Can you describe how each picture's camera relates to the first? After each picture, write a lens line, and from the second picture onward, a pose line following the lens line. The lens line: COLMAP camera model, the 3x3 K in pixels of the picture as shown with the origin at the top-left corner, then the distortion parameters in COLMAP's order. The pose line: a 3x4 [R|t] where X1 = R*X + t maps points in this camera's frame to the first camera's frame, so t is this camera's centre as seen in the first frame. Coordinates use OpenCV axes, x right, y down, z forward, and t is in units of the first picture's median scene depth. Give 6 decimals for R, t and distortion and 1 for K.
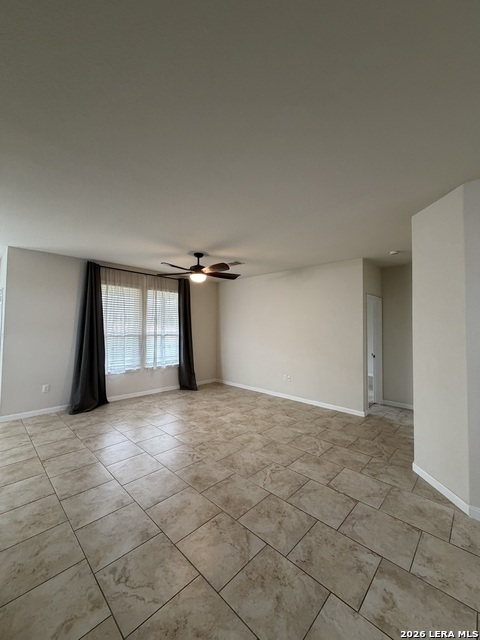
lens RADIAL K [[253.6, 0, 240.0], [0, 253.6, 320.0], [0, 0, 1]] dist [-0.000802, 0.000024]
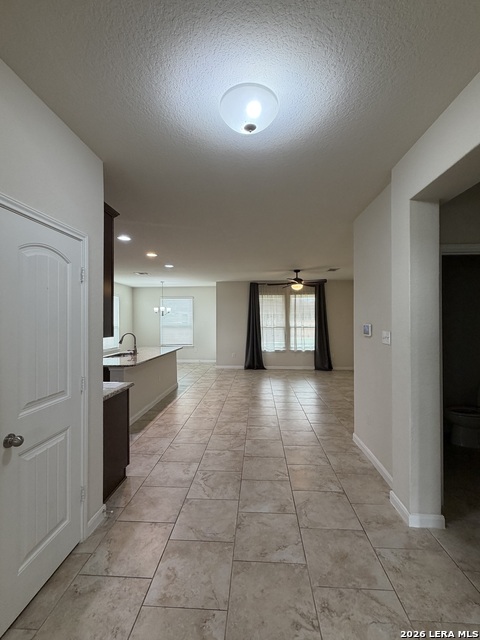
lens RADIAL K [[283.4, 0, 240.0], [0, 283.4, 320.0], [0, 0, 1]] dist [-0.002271, -0.000484]
pose [[0.649242, -0.016792, -0.760397, 0.741945], [0.031095, 0.999506, 0.004478, 0.005221], [0.759946, -0.026552, 0.649443, -0.266634]]
